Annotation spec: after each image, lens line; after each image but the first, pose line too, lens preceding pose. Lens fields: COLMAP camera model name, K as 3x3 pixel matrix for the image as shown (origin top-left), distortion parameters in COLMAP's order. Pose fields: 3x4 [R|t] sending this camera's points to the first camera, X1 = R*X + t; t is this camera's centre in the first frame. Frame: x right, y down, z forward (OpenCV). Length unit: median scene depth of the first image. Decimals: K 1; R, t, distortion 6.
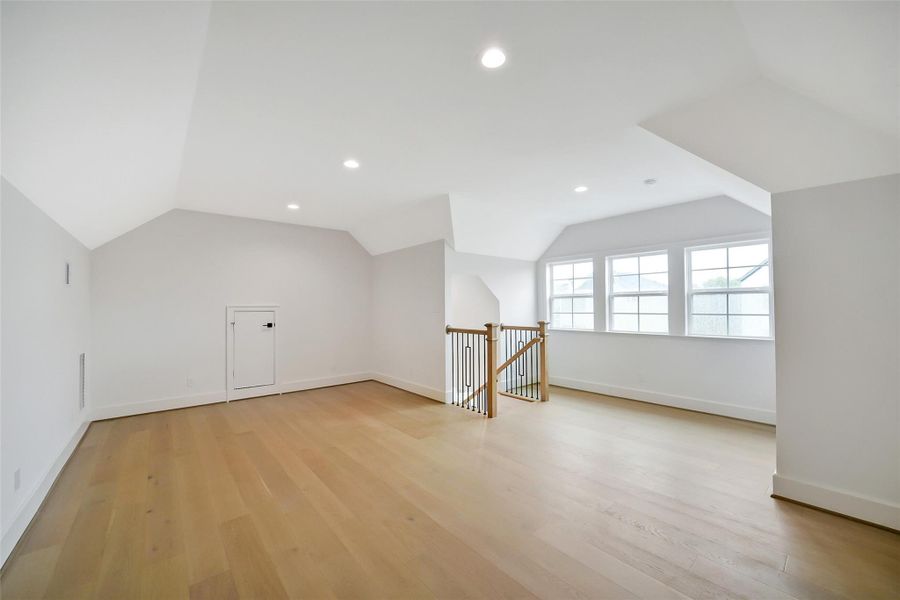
lens RADIAL K [[340.0, 0, 448.9], [0, 340.0, 302.1], [0, 0, 1]] dist [-0.000736, -0.000075]
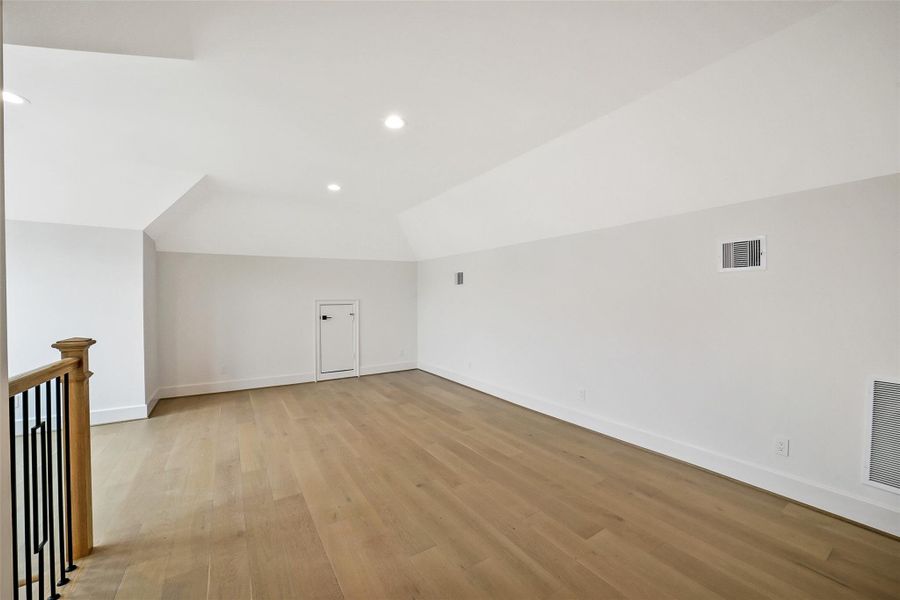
lens RADIAL K [[340.0, 0, 448.9], [0, 340.0, 302.1], [0, 0, 1]] dist [-0.000736, -0.000075]
pose [[-0.990753, 0.011501, 0.135192, -0.556365], [0.010083, 0.999887, -0.011168, 0.036922], [-0.135305, -0.009702, -0.990756, 1.900857]]
